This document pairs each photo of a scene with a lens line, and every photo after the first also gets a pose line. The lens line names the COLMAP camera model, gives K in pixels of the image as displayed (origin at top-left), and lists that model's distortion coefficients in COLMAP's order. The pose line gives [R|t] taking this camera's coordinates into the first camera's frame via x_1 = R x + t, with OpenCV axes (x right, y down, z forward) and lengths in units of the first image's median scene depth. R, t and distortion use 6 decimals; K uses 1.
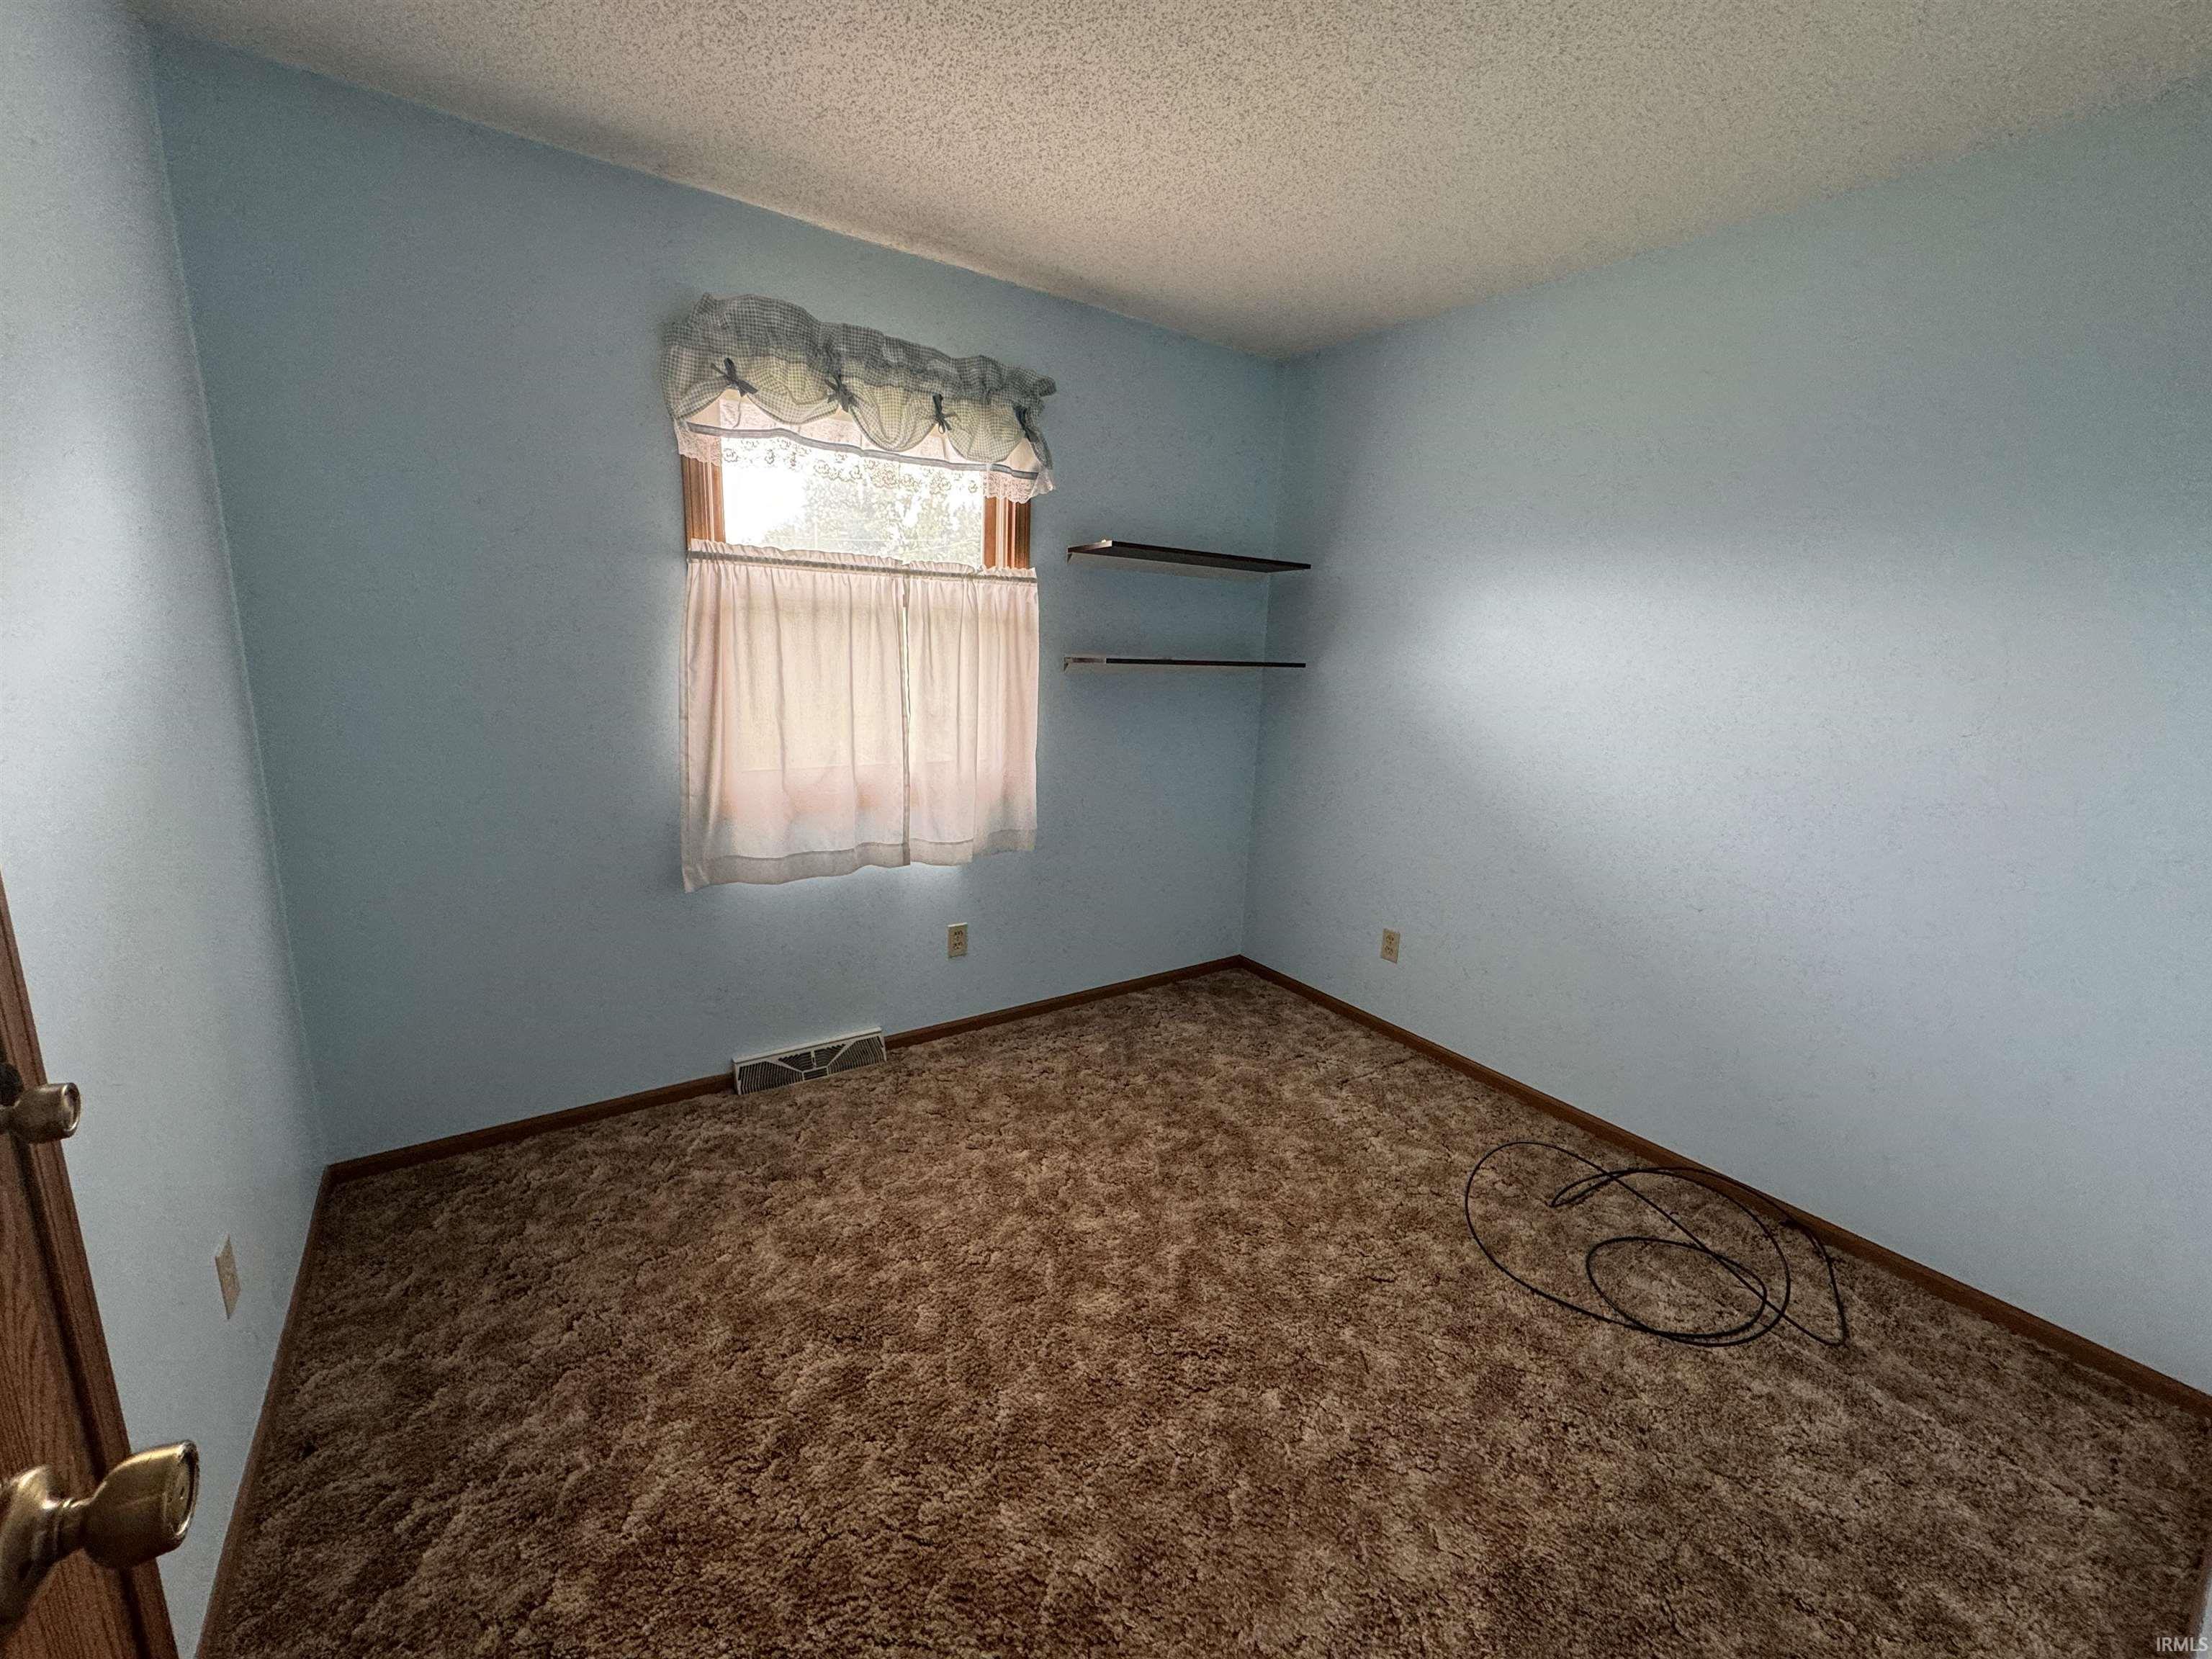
lens RADIAL K [[879.2, 0, 1107.4], [0, 879.2, 824.5], [0, 0, 1]] dist [-0.000763, 0.000084]
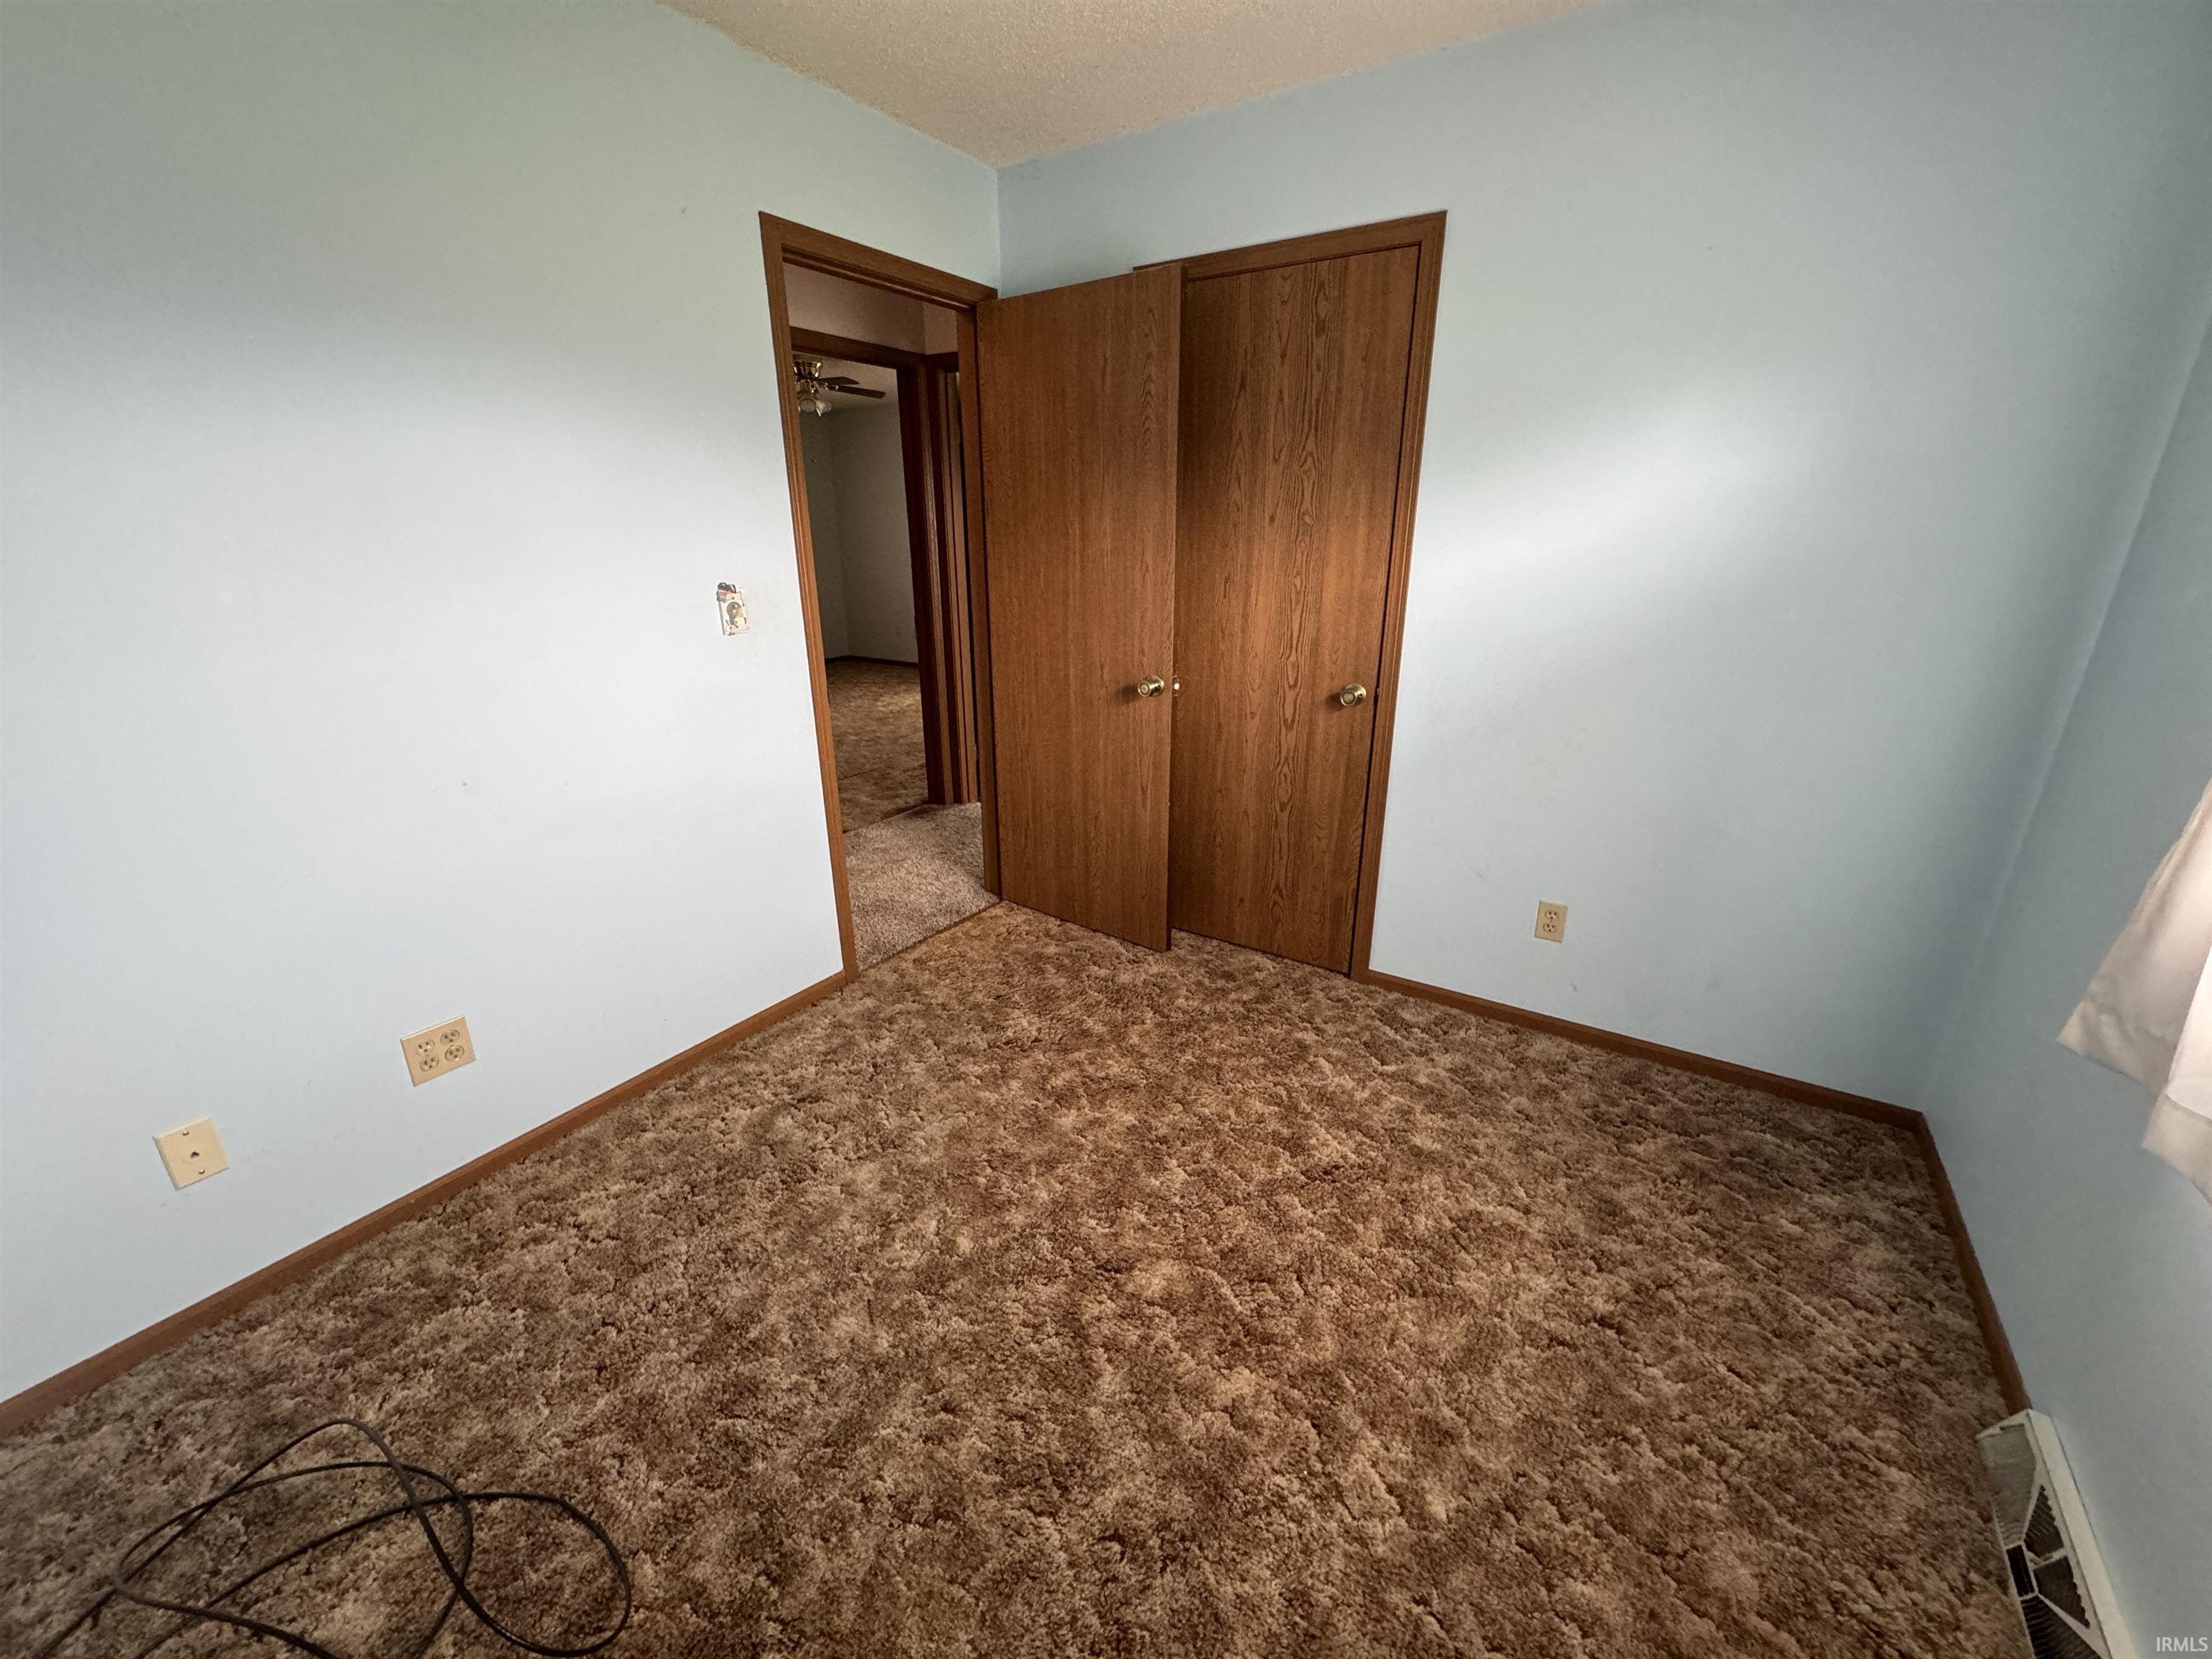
lens RADIAL K [[879.2, 0, 1108.3], [0, 879.2, 827.5], [0, 0, 1]] dist [-0.000763, 0.000084]
pose [[-0.925840, 0.086847, -0.367801, 0.350116], [-0.113637, 0.864219, 0.490114, -0.319799], [0.360425, 0.495563, -0.790260, 1.544955]]
